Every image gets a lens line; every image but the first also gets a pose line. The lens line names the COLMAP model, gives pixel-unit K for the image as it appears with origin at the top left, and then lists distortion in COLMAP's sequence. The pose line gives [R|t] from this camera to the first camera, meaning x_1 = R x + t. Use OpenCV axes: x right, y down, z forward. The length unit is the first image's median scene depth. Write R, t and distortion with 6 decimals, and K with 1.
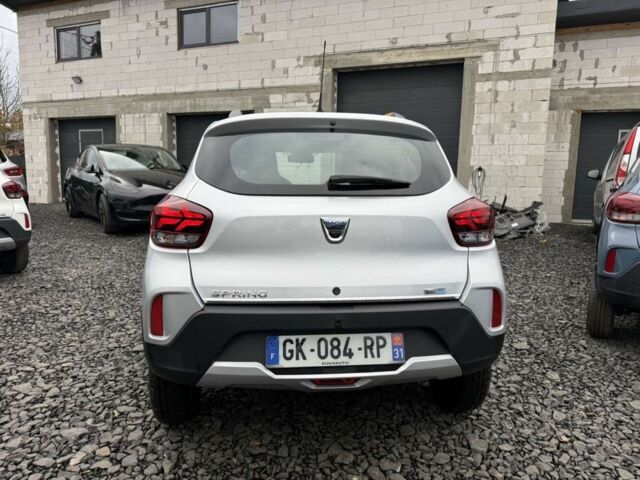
lens RADIAL K [[448.8, 0, 320.0], [0, 448.8, 240.0], [0, 0, 1]] dist [-0.004324, -0.008148]
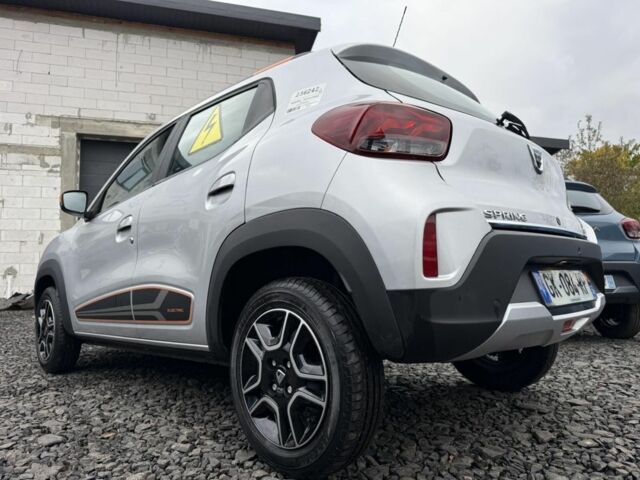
lens RADIAL K [[448.8, 0, 320.0], [0, 448.8, 240.0], [0, 0, 1]] dist [-0.004324, -0.008148]
pose [[0.784071, 0.036034, 0.619624, -0.138272], [0.106602, 0.975660, -0.191632, 0.041293], [-0.611448, 0.216306, 0.761146, 0.091227]]
